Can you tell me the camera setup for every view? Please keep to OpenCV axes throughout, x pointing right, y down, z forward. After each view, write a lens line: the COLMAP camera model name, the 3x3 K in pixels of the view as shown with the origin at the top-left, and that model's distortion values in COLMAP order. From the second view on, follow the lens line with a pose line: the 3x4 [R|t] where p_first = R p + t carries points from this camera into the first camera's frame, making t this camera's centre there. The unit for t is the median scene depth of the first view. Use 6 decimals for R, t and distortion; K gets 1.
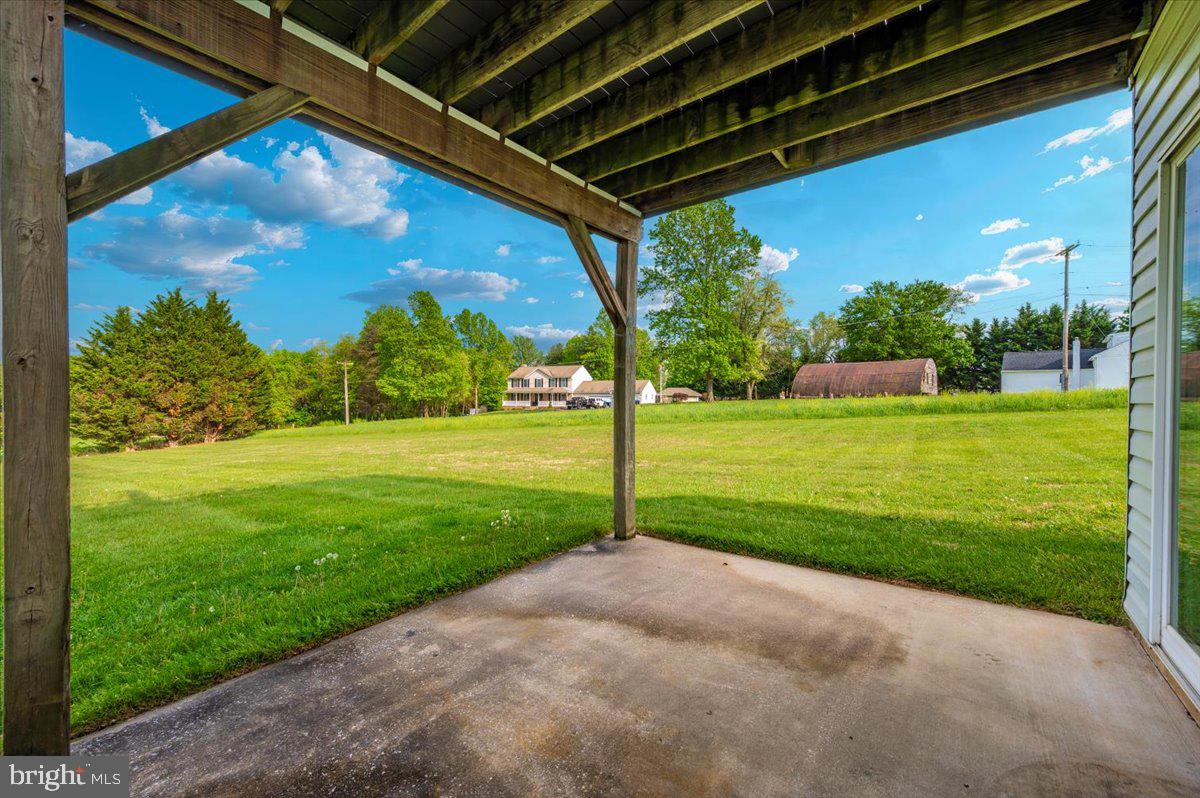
lens RADIAL K [[473.3, 0, 595.1], [0, 473.3, 402.3], [0, 0, 1]] dist [-0.000691, 0.000155]
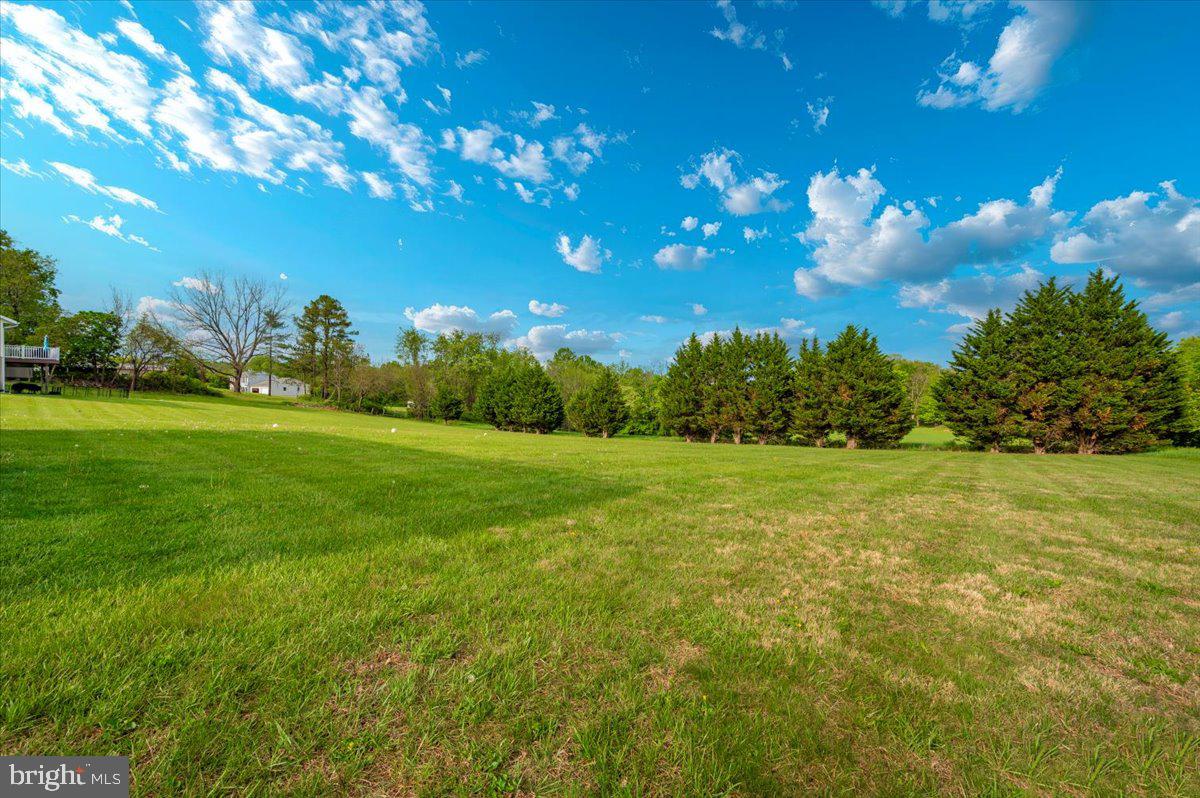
lens RADIAL K [[473.3, 0, 606.4], [0, 473.3, 403.2], [0, 0, 1]] dist [-0.000691, 0.000155]
pose [[-0.038181, 0.013824, -0.999175, 0.054895], [-0.022952, 0.999628, 0.014708, 0.003375], [0.999007, 0.023495, -0.037850, 0.227416]]
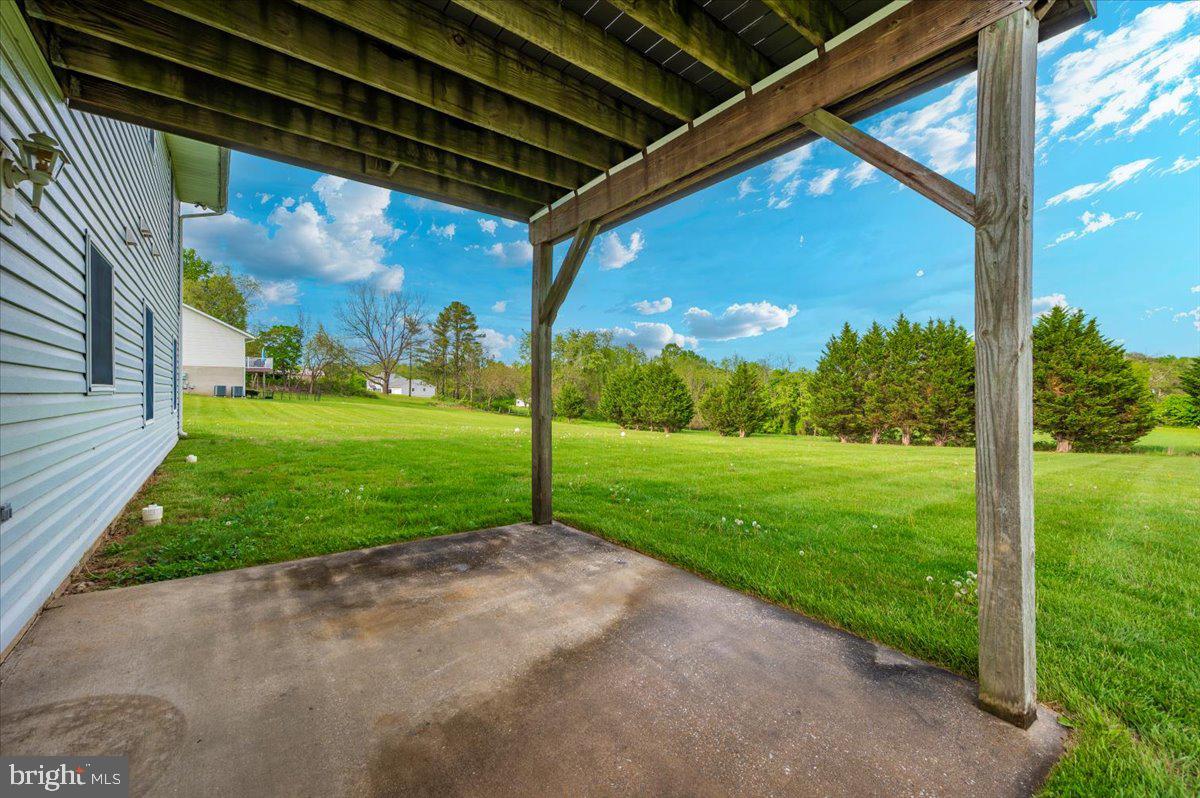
lens RADIAL K [[473.3, 0, 598.9], [0, 473.3, 392.1], [0, 0, 1]] dist [-0.000691, 0.000155]
pose [[-0.220061, 0.000799, -0.975486, 0.042392], [-0.009059, 0.999955, 0.002863, -0.000145], [0.975444, 0.009467, -0.220044, 0.055015]]
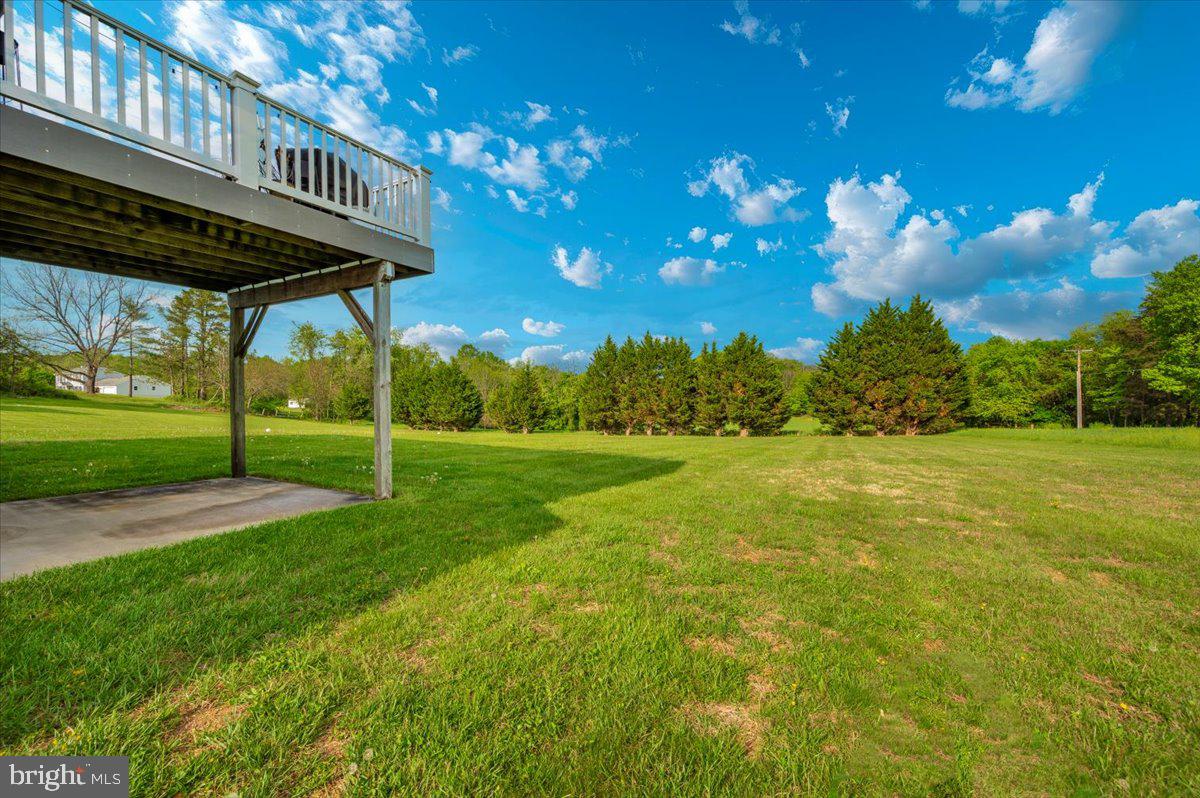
lens RADIAL K [[473.3, 0, 600.2], [0, 473.3, 401.4], [0, 0, 1]] dist [-0.000691, 0.000155]
pose [[0.179479, 0.020126, -0.983556, 0.147230], [-0.012974, 0.999752, 0.018090, -0.003875], [0.983676, 0.009514, 0.179695, 0.126653]]
